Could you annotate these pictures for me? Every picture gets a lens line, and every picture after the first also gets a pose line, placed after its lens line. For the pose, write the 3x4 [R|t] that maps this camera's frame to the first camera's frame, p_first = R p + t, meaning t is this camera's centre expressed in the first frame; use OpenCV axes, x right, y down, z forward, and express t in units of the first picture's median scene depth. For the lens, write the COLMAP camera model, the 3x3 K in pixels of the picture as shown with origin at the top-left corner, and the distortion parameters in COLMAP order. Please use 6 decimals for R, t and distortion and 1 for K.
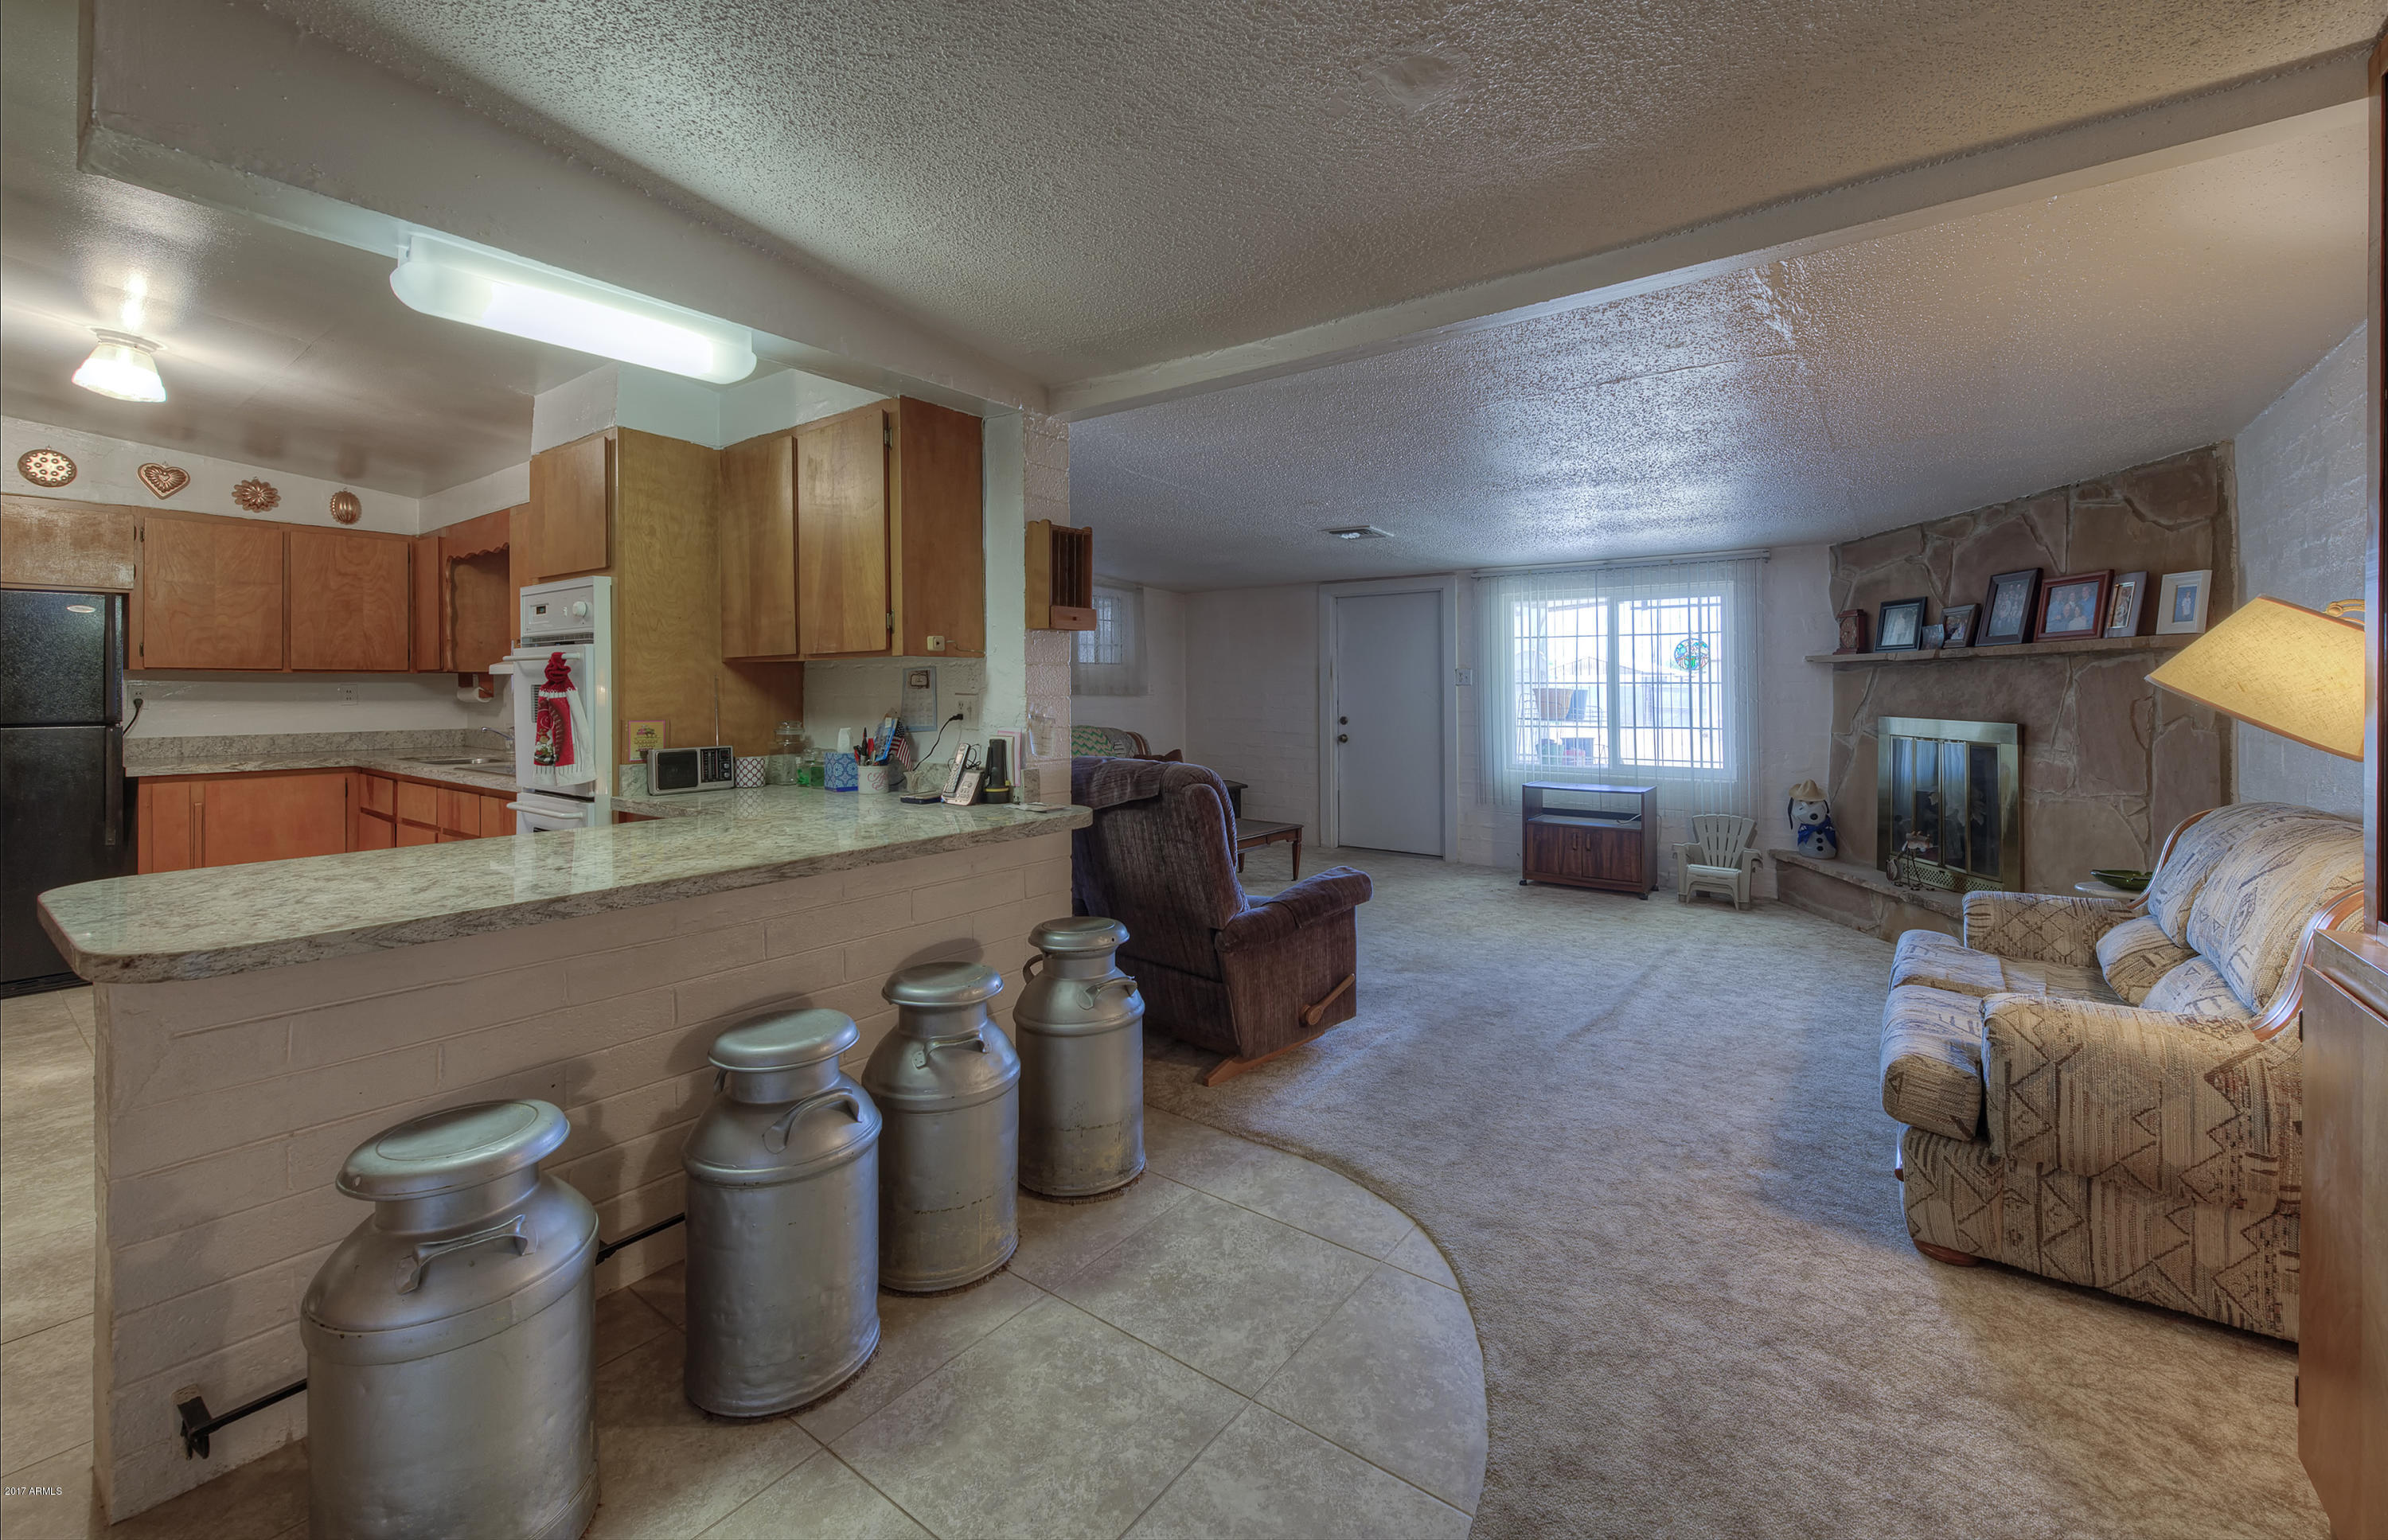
lens RADIAL K [[963.5, 0, 1207.3], [0, 963.5, 667.6], [0, 0, 1]] dist [-0.000268, -0.000104]
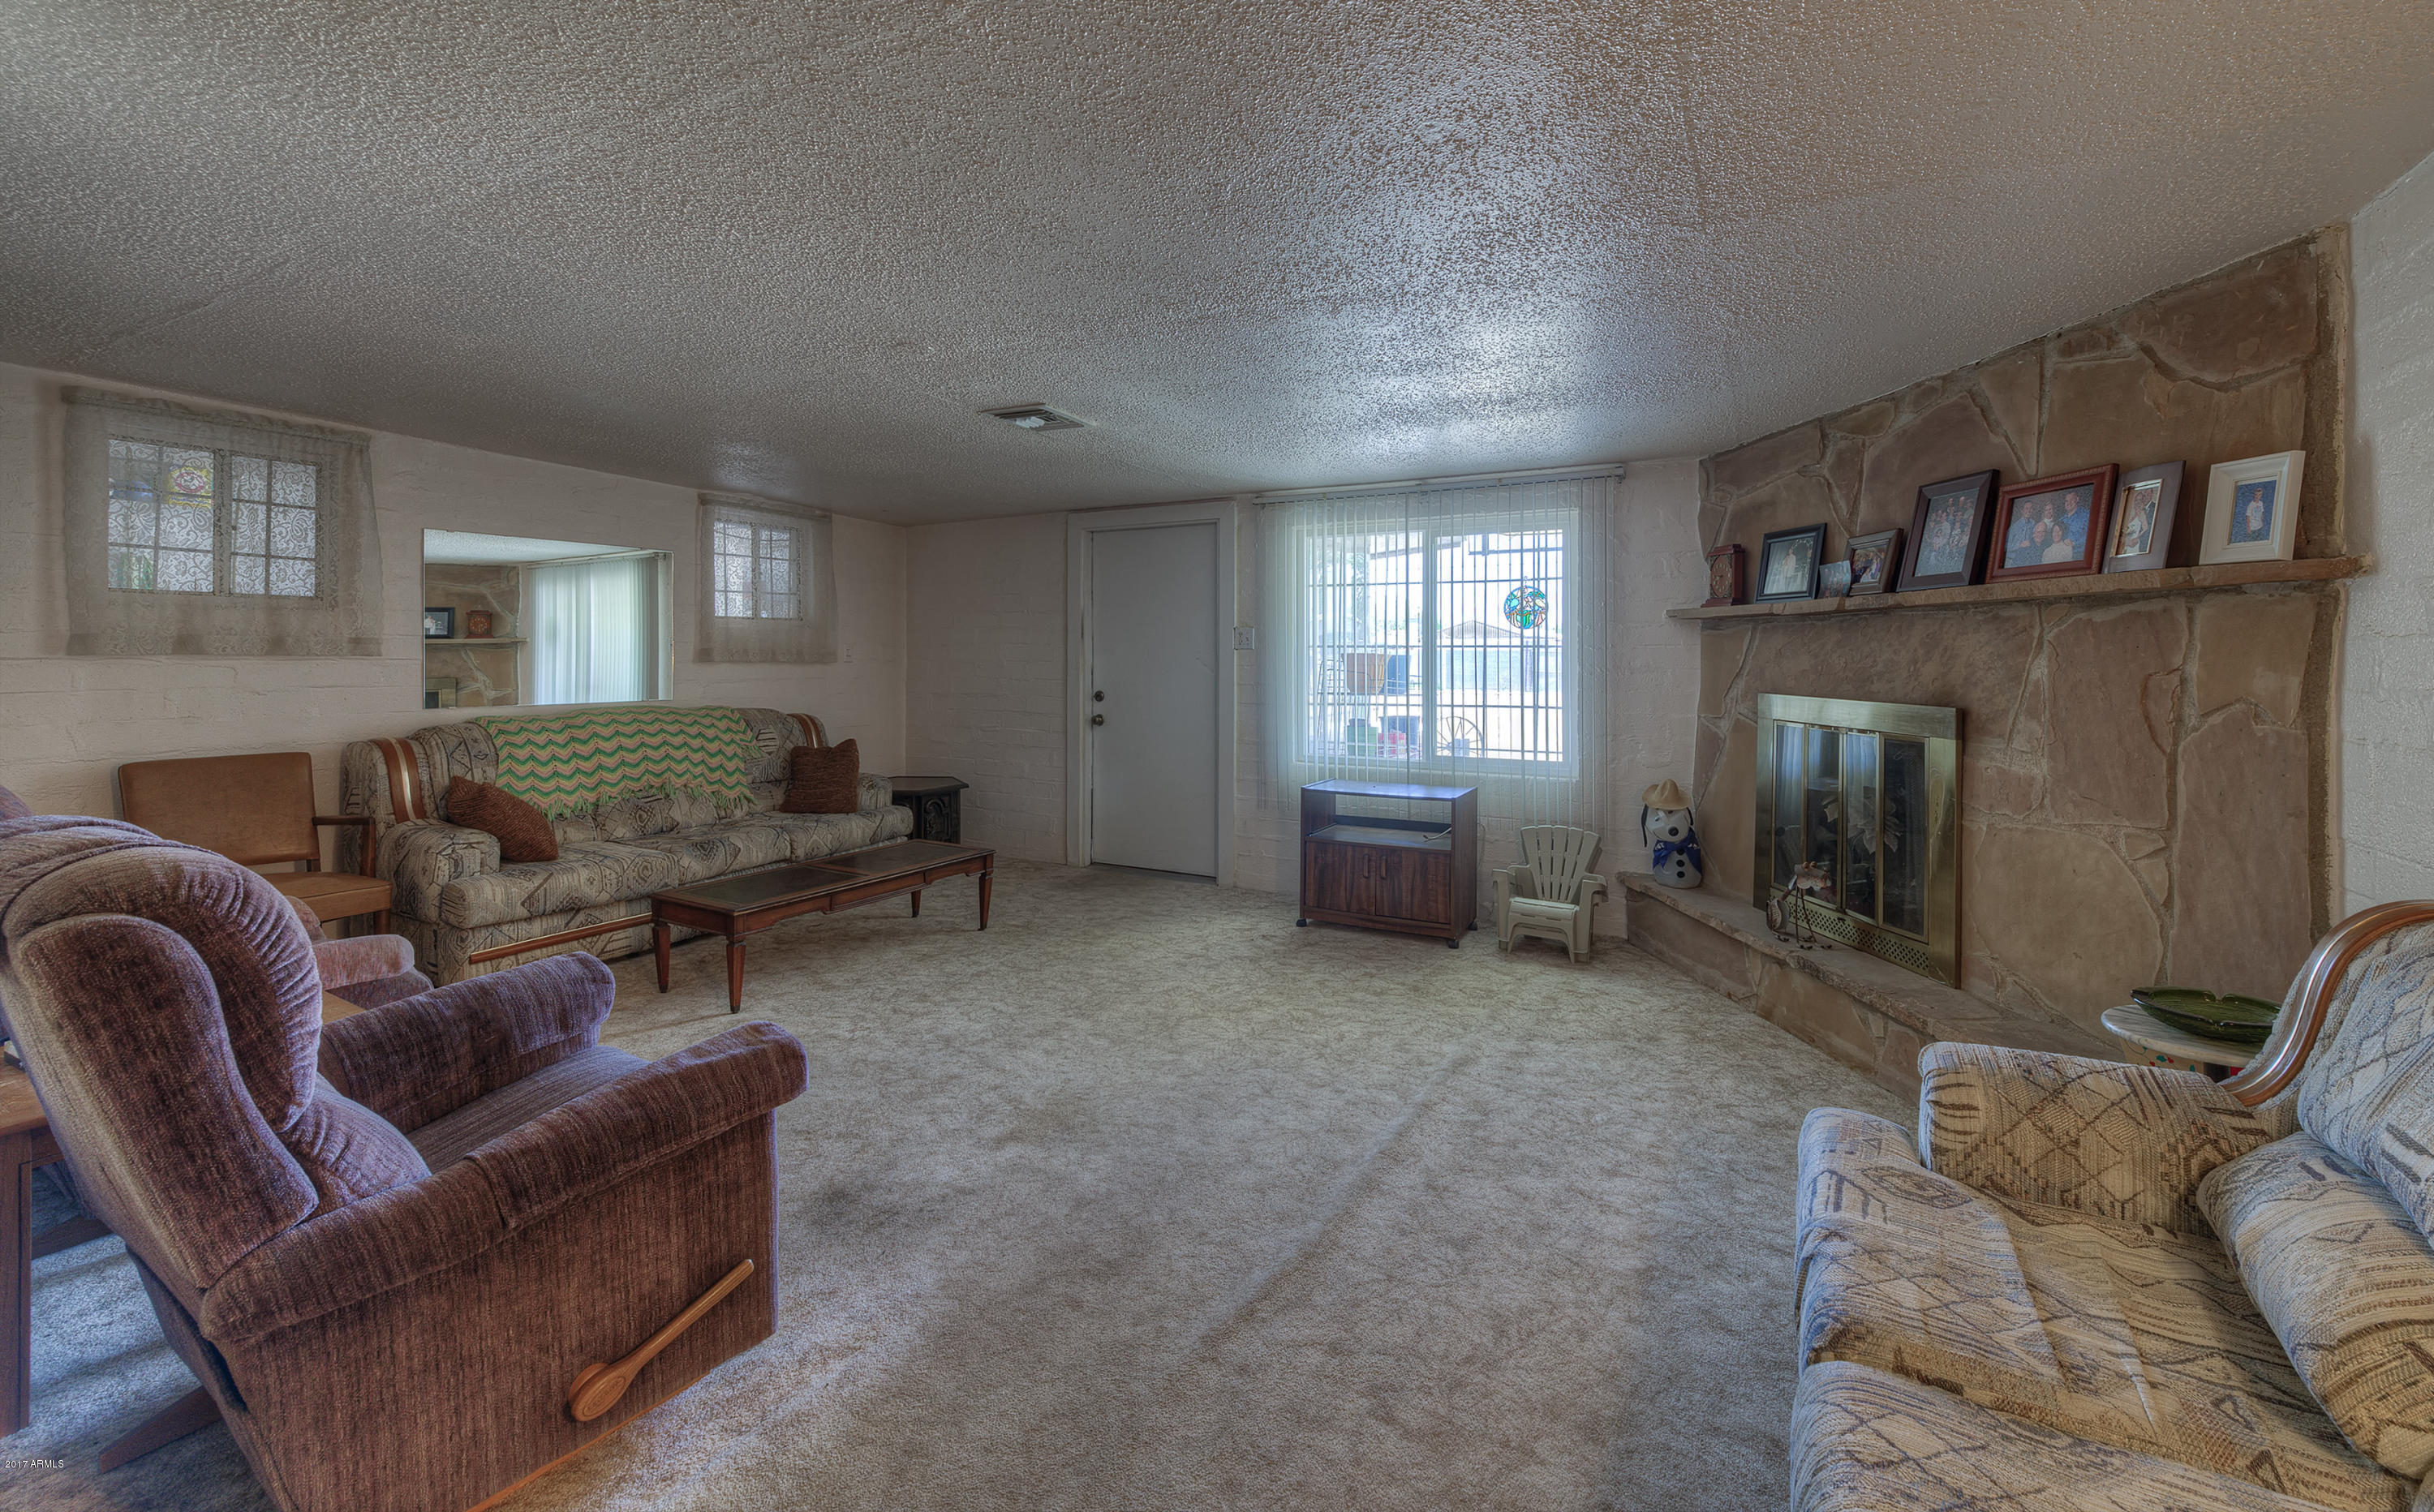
lens RADIAL K [[1000.2, 0, 1244.6], [0, 1000.2, 653.5], [0, 0, 1]] dist [0.004192, -0.000393]
pose [[0.989575, 0.000310, 0.144016, 0.232338], [-0.003580, 0.999742, 0.022447, 0.006335], [-0.143972, -0.022729, 0.989321, 0.350799]]
